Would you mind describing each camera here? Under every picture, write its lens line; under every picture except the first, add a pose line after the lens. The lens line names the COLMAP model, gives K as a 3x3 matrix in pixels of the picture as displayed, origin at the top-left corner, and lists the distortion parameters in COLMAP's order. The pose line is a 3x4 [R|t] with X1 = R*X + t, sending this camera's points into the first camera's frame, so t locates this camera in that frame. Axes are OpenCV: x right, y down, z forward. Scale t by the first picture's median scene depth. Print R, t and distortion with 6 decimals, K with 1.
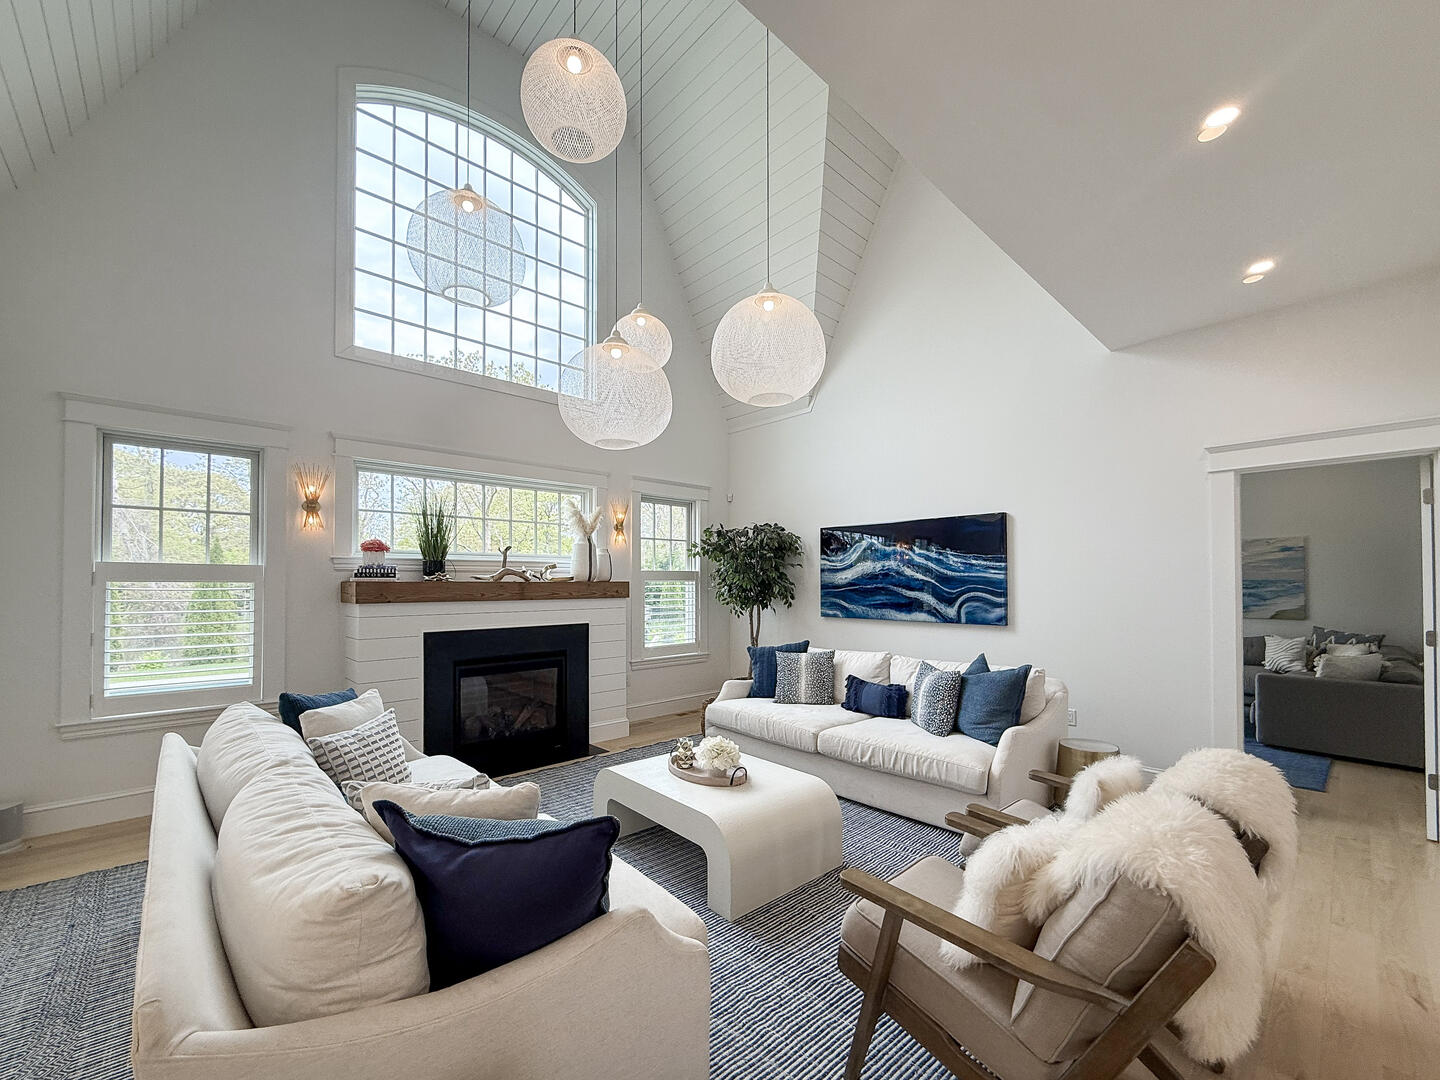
lens RADIAL K [[587.7, 0, 691.1], [0, 587.7, 580.0], [0, 0, 1]] dist [0.000052, -0.000188]
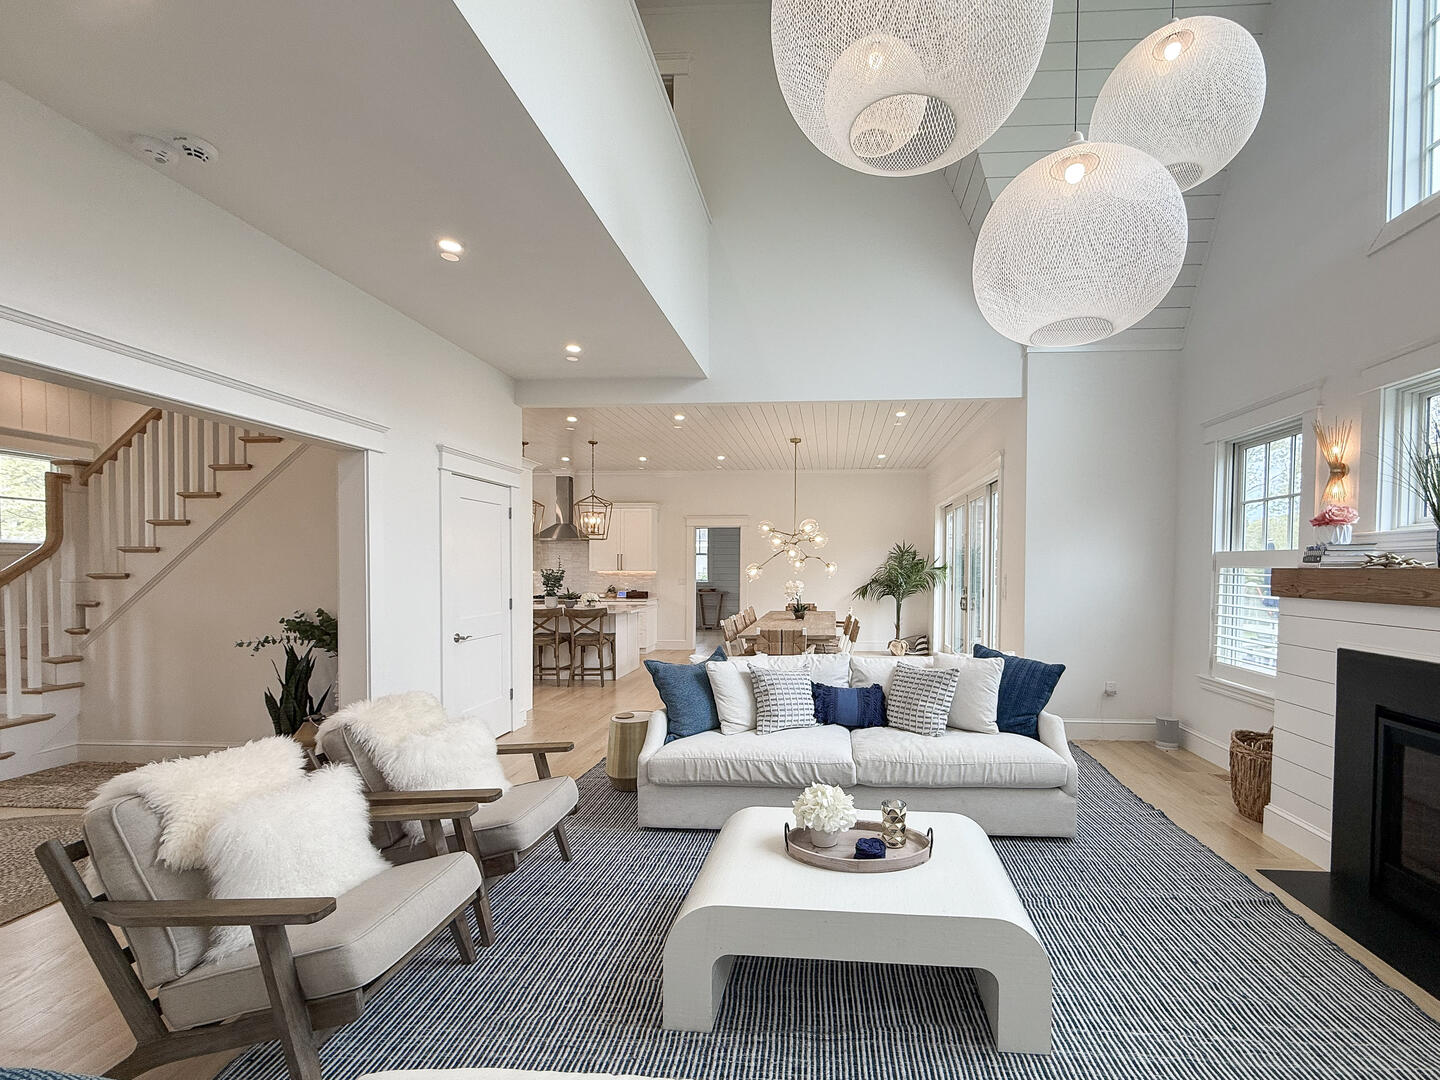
lens RADIAL K [[587.7, 0, 790.0], [0, 587.7, 576.7], [0, 0, 1]] dist [0.000052, -0.000188]
pose [[-0.691067, 0.013835, -0.722658, 0.371058], [0.004921, 0.999884, 0.014436, -0.000255], [0.722774, 0.006420, -0.691055, 0.873775]]
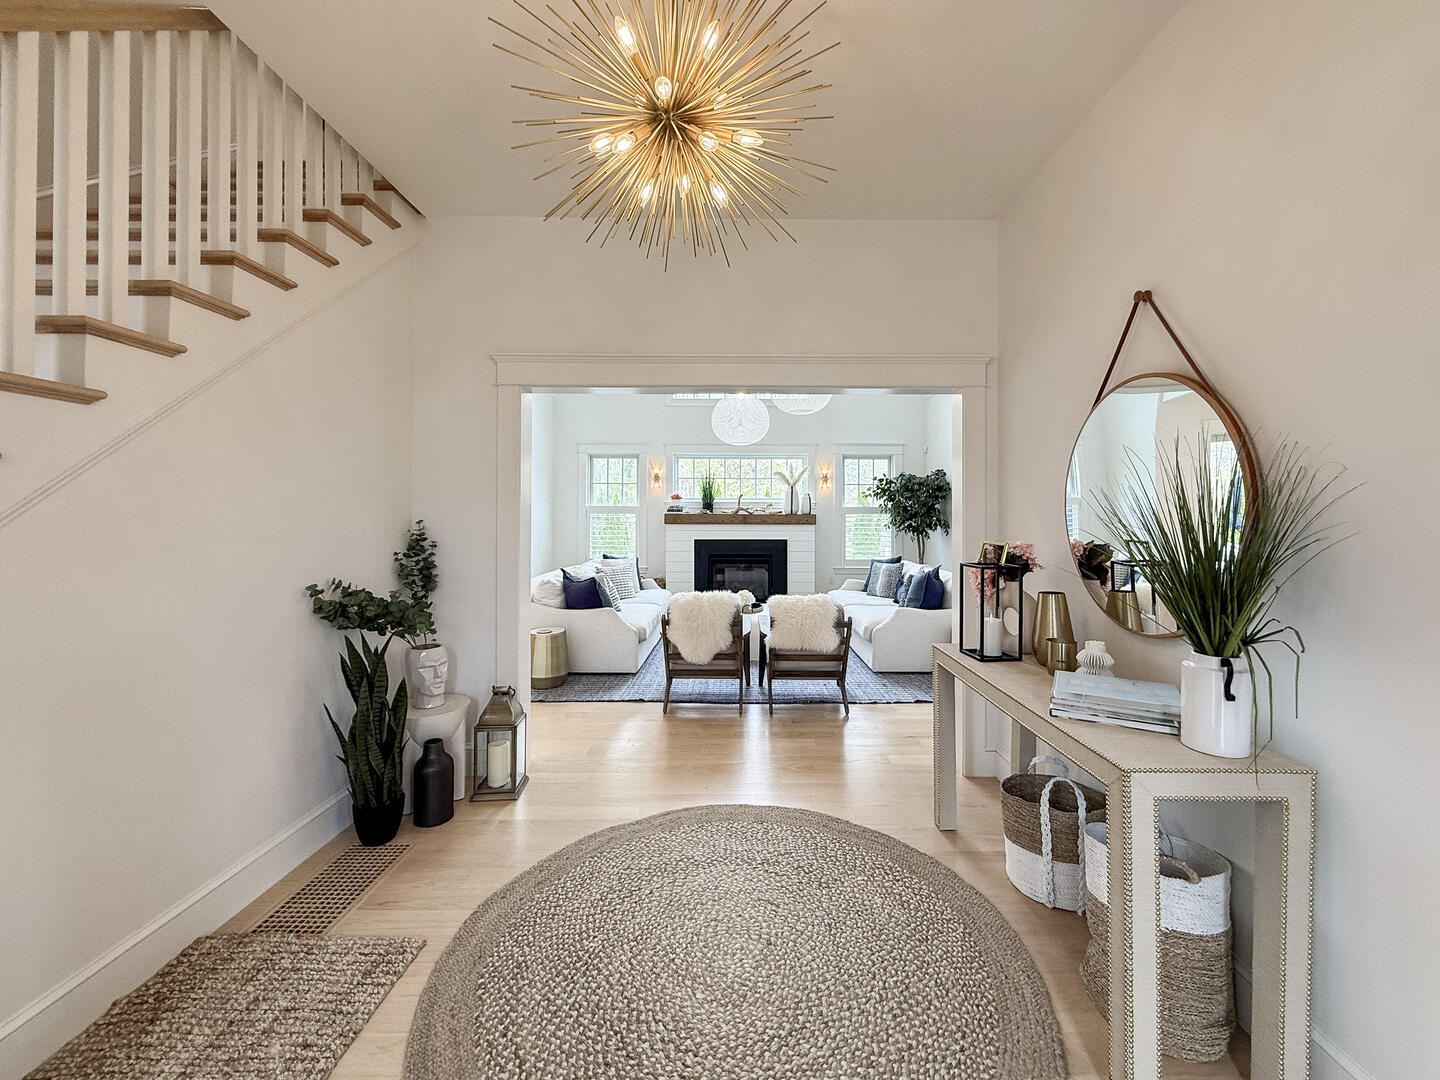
lens RADIAL K [[587.7, 0, 724.1], [0, 587.7, 513.8], [0, 0, 1]] dist [0.000052, -0.000188]
pose [[0.732921, 0.002766, -0.680308, 0.854334], [-0.001114, 0.999995, 0.002866, -0.003329], [0.680313, -0.001343, 0.732921, -0.346930]]
